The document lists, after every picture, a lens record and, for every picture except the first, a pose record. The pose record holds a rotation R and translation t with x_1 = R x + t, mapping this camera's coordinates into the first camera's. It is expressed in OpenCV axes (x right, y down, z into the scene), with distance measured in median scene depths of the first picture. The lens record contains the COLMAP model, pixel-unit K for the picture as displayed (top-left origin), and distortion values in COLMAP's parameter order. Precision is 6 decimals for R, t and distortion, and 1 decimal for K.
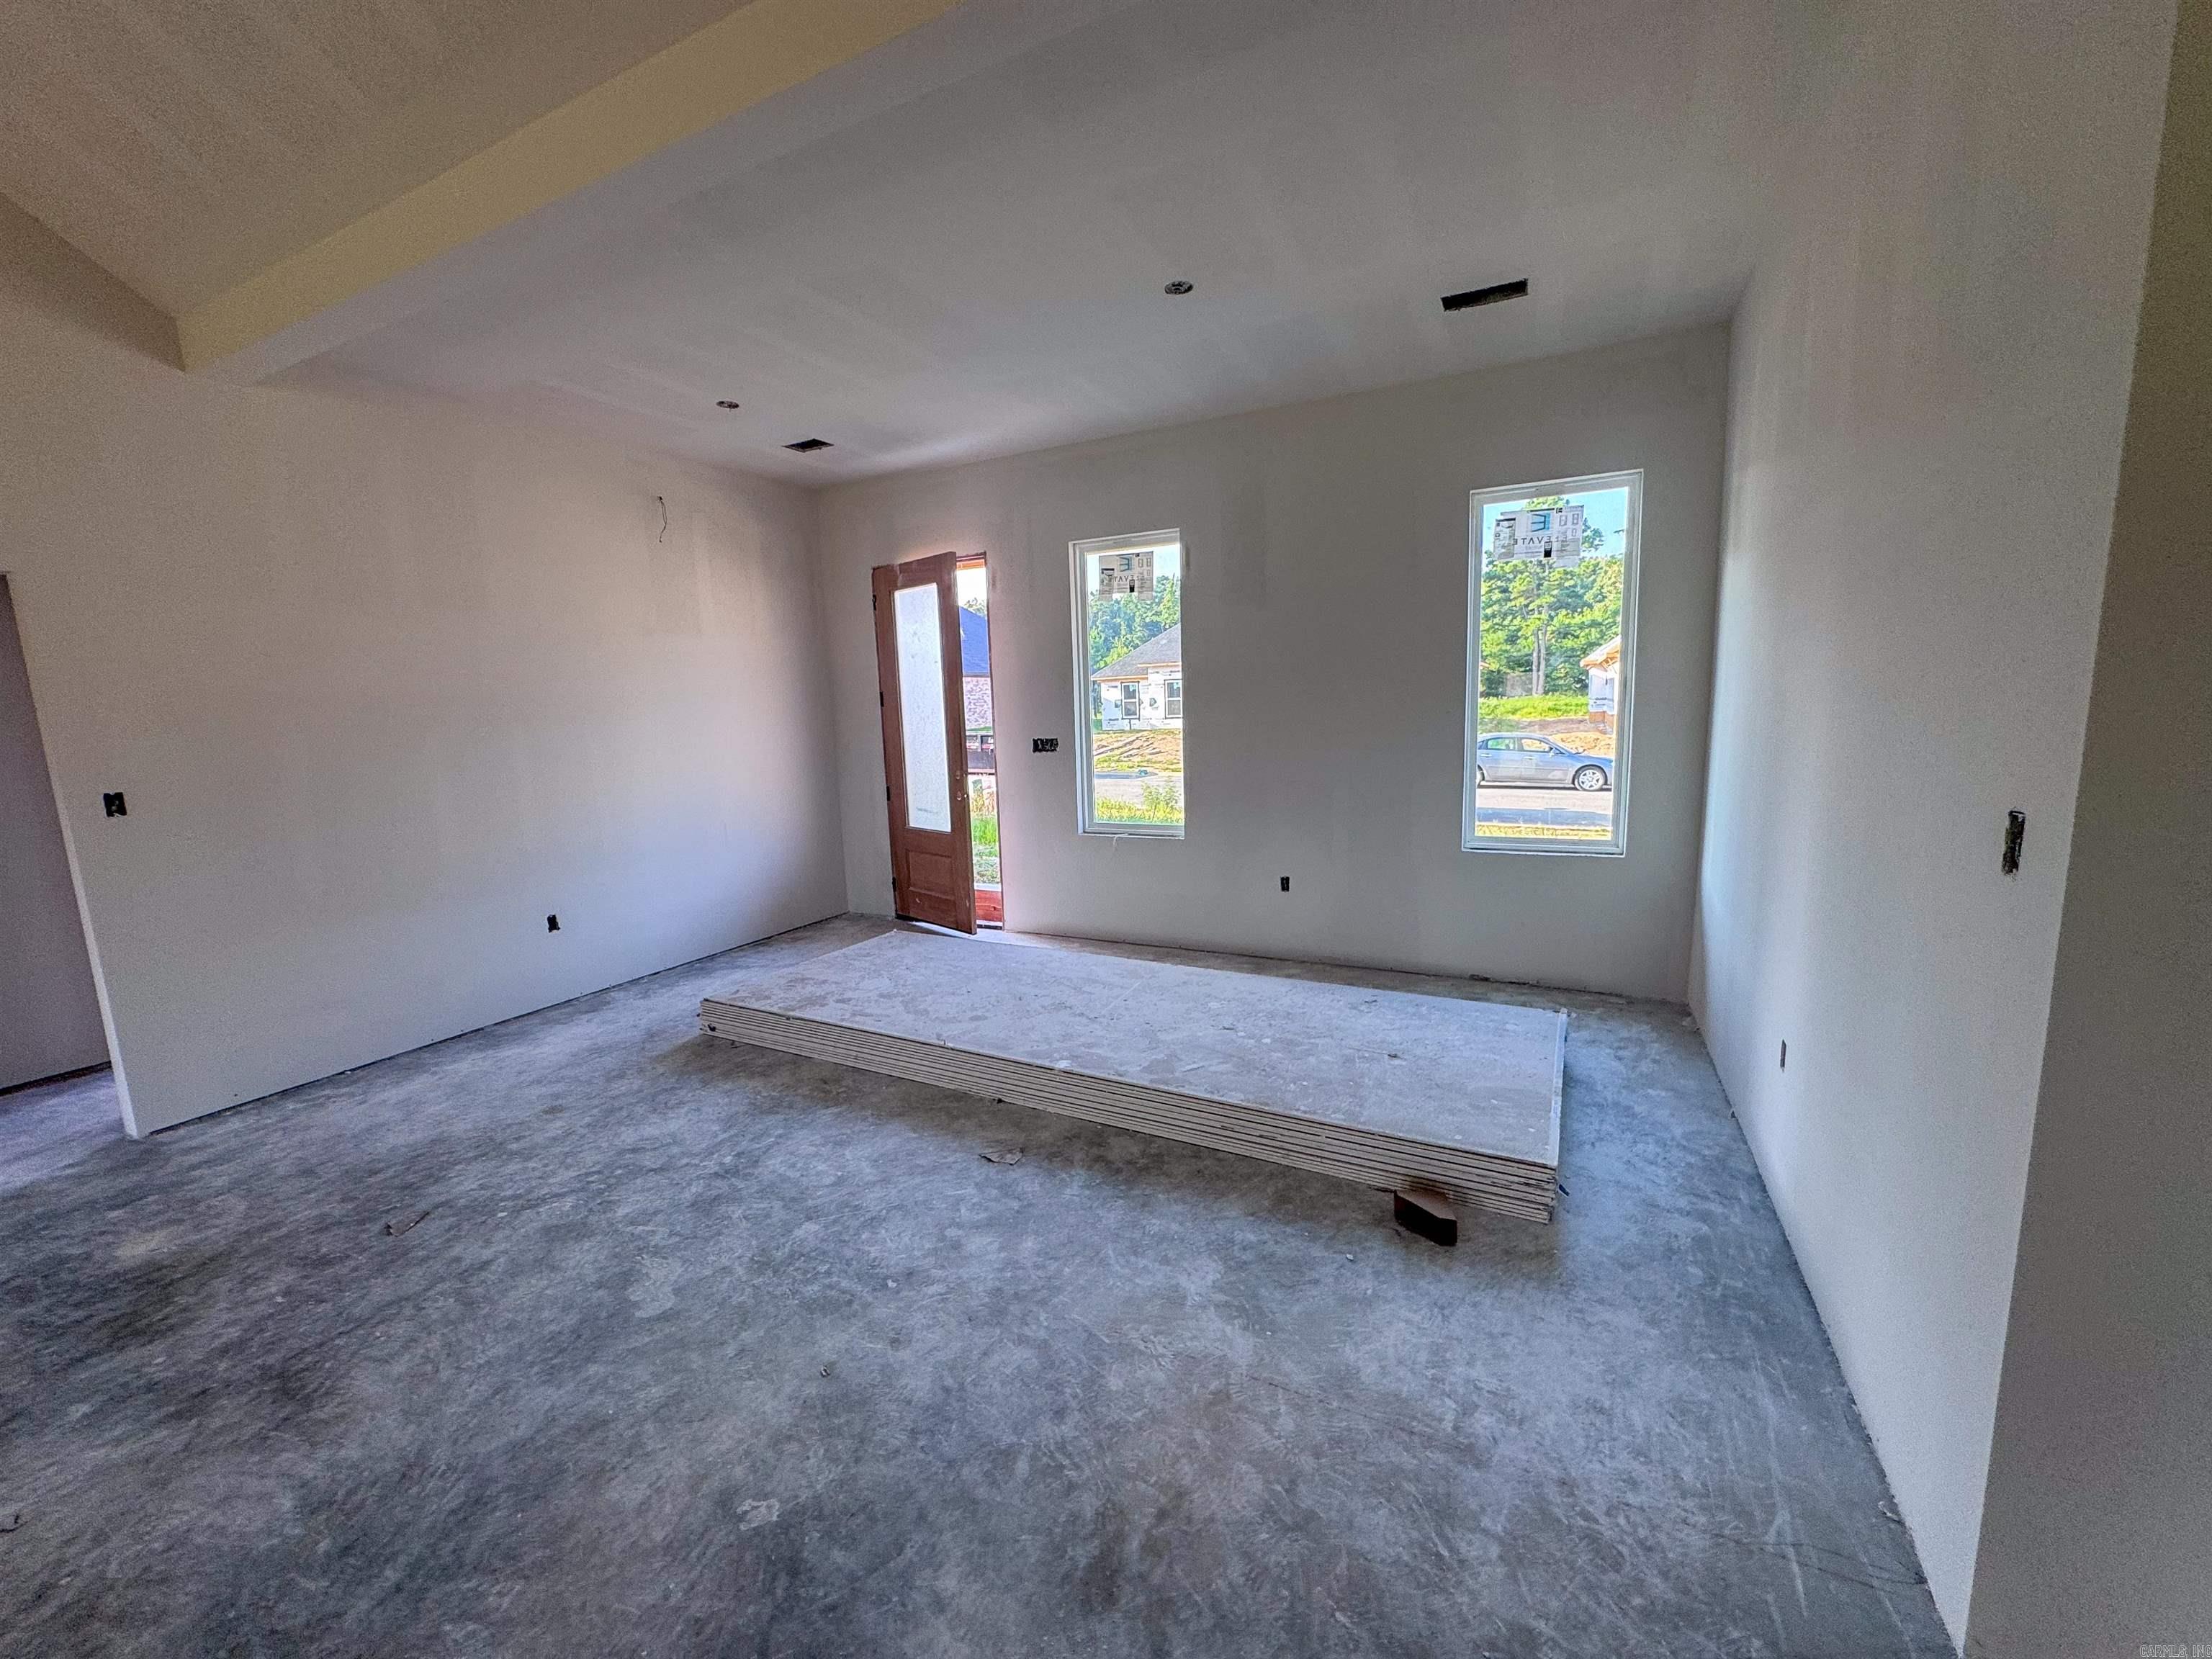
lens RADIAL K [[882.9, 0, 1101.7], [0, 882.9, 835.1], [0, 0, 1]] dist [-0.000214, -0.000526]
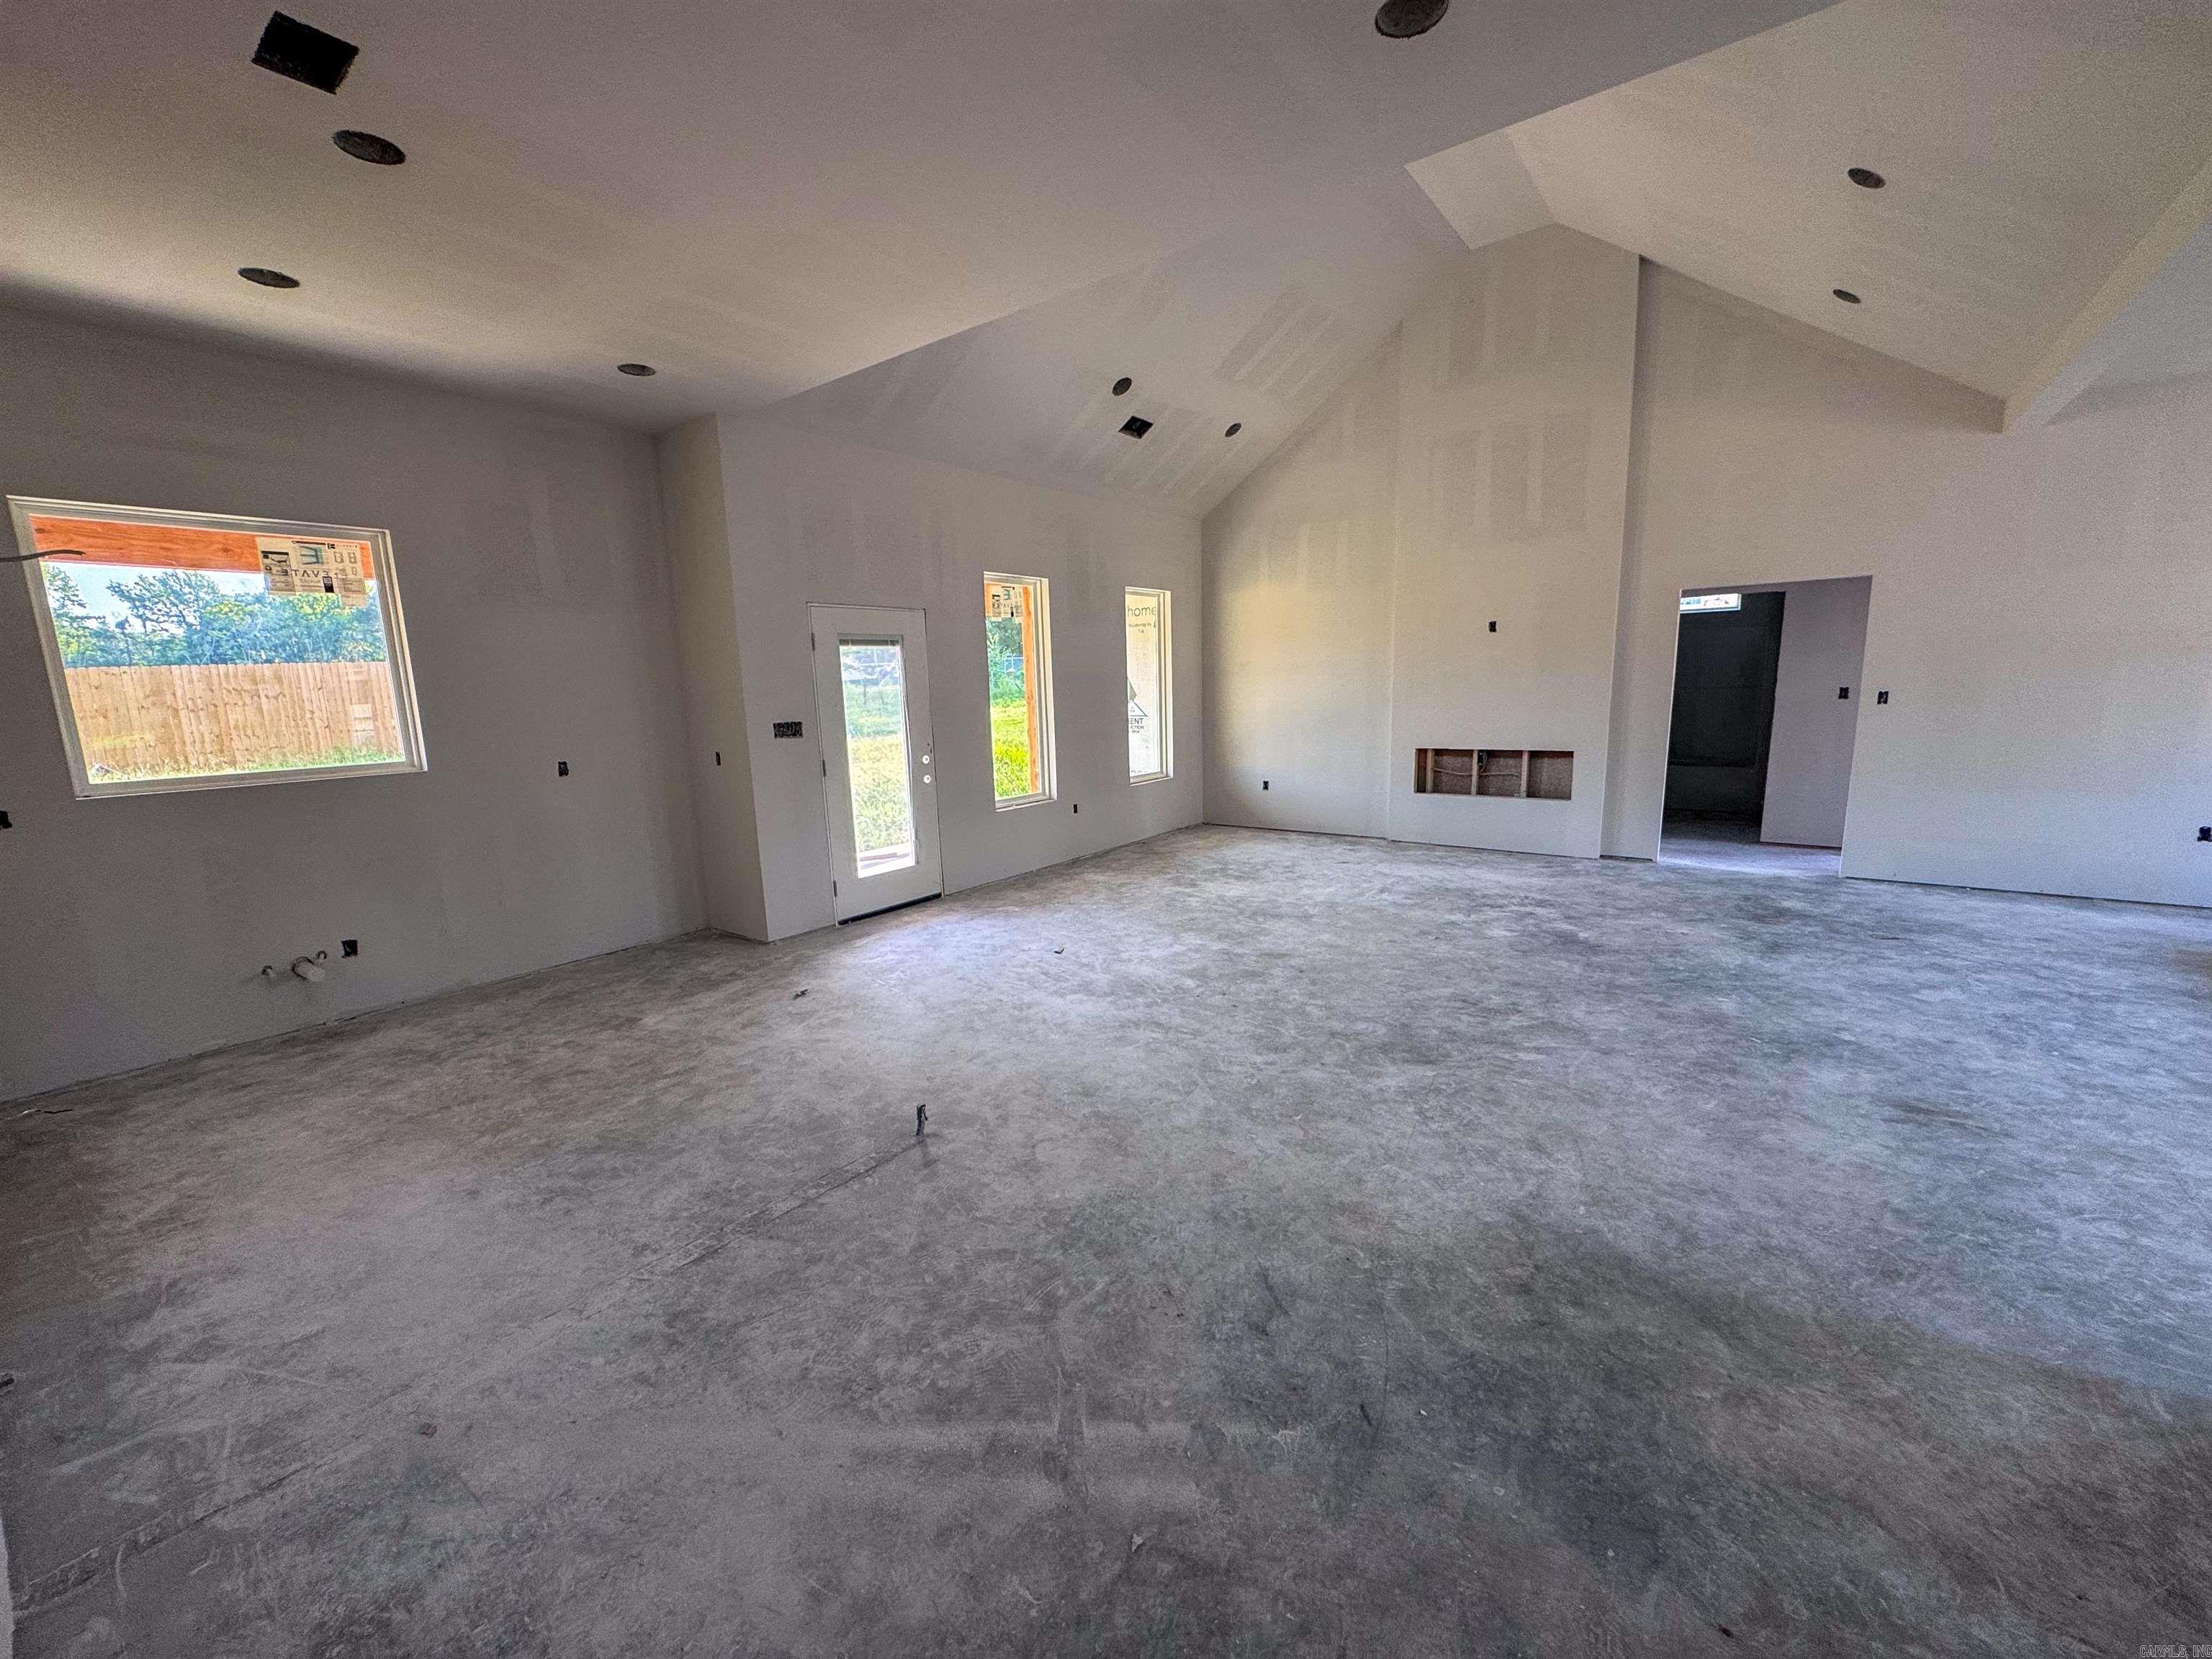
lens RADIAL K [[889.3, 0, 1104.7], [0, 889.3, 824.8], [0, 0, 1]] dist [0.000896, 0.000081]
pose [[-0.175577, 0.196226, -0.964711, 1.519598], [-0.112756, 0.969477, 0.217717, 0.000023], [0.977987, 0.147004, -0.148092, -0.410292]]
